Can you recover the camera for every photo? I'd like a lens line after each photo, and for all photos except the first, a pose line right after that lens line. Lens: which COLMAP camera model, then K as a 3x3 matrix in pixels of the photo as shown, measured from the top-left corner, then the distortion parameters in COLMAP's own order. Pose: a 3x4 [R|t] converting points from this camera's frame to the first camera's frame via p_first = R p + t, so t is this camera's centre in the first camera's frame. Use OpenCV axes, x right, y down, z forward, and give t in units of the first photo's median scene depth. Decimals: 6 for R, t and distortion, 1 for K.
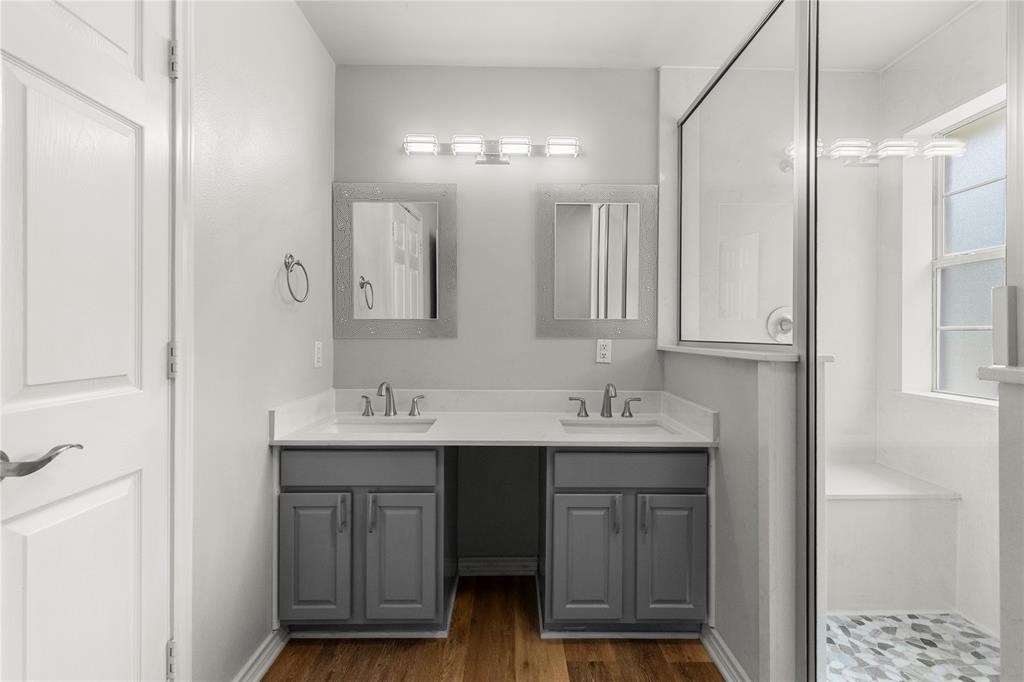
lens RADIAL K [[462.7, 0, 521.2], [0, 462.7, 334.7], [0, 0, 1]] dist [0.010411, -0.000272]
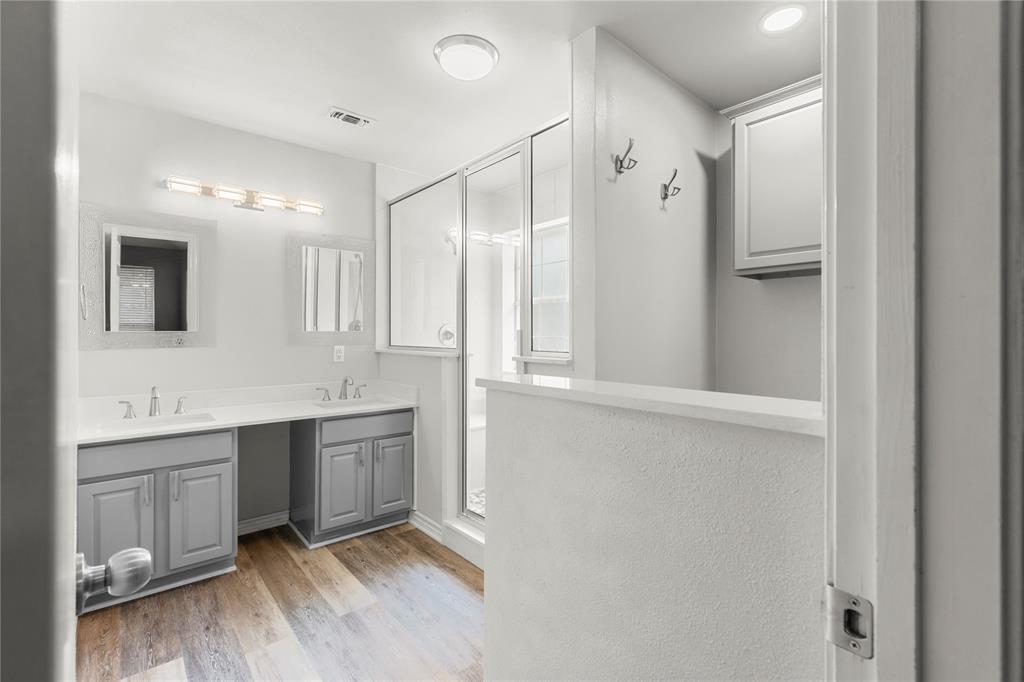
lens RADIAL K [[465.0, 0, 513.5], [0, 465.0, 328.7], [0, 0, 1]] dist [0.000192, 0.000042]
pose [[0.774398, 0.002022, 0.632695, -0.406127], [0.003468, 0.999966, -0.007440, -0.038835], [-0.632689, 0.007956, 0.774365, -0.585452]]
